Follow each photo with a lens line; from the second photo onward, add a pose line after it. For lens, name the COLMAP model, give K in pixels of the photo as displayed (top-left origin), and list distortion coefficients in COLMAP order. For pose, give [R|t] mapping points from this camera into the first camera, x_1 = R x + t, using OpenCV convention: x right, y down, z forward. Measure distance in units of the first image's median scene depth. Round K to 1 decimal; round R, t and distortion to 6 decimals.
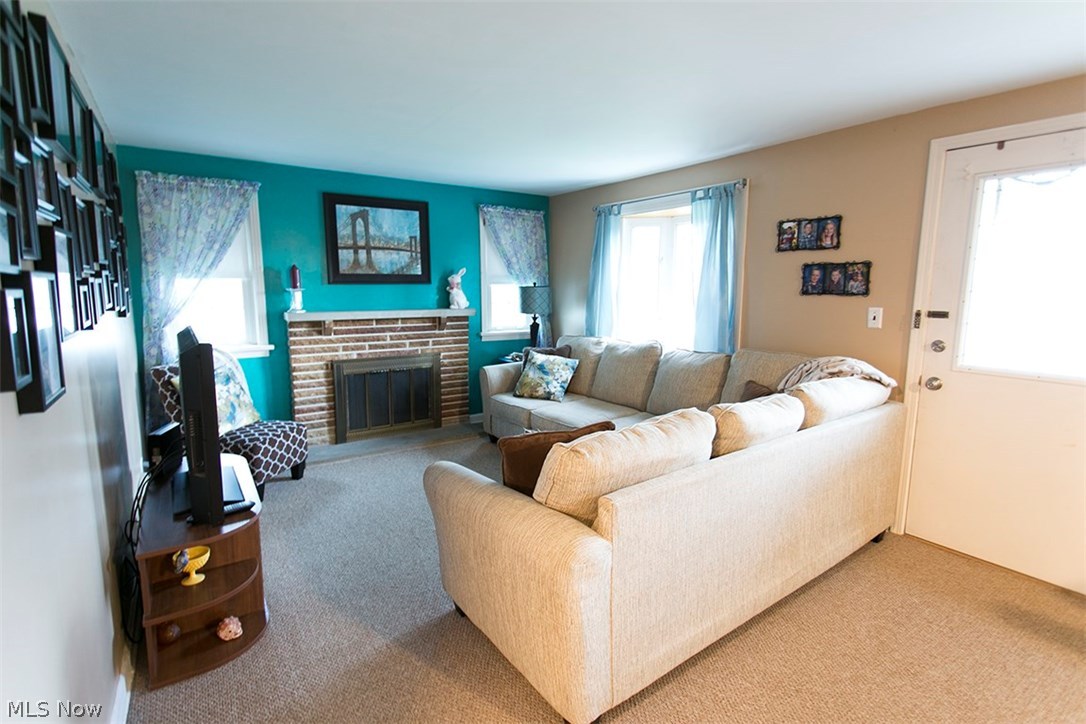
lens RADIAL K [[524.0, 0, 509.4], [0, 524.0, 339.8], [0, 0, 1]] dist [0.004398, 0.000607]
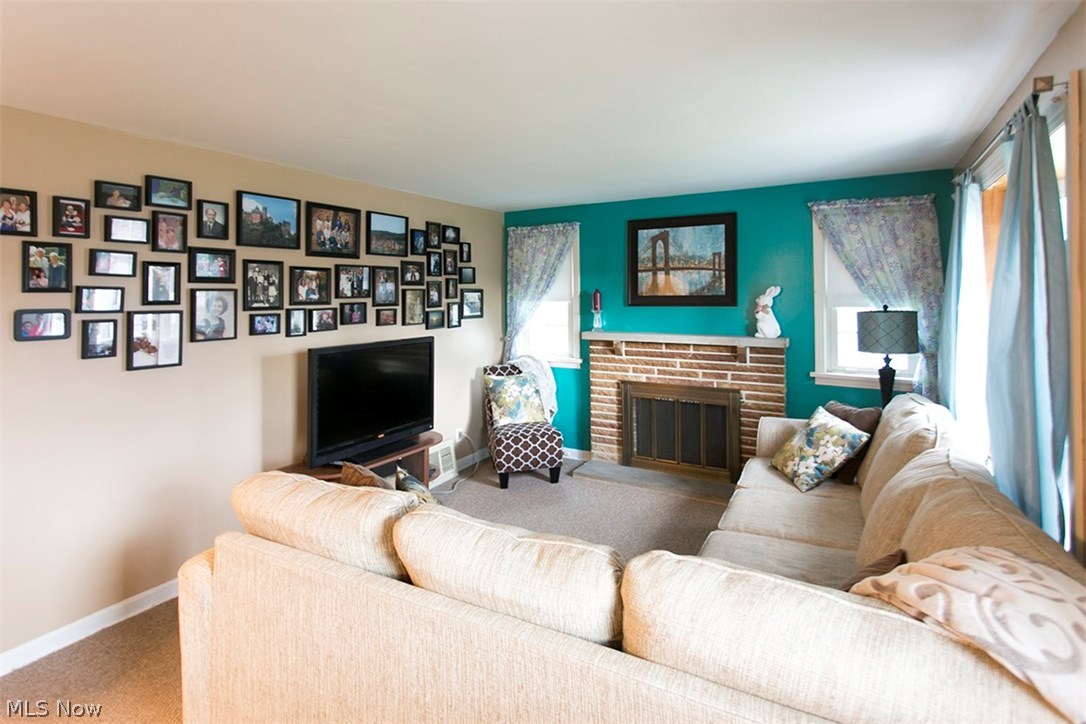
lens RADIAL K [[516.4, 0, 528.8], [0, 516.4, 284.2], [0, 0, 1]] dist [0.002341, 0.000484]
pose [[0.464452, -0.027833, -0.885161, 0.474157], [-0.086847, 0.993257, -0.076802, -0.053548], [0.881330, 0.112544, 0.458903, 0.349301]]
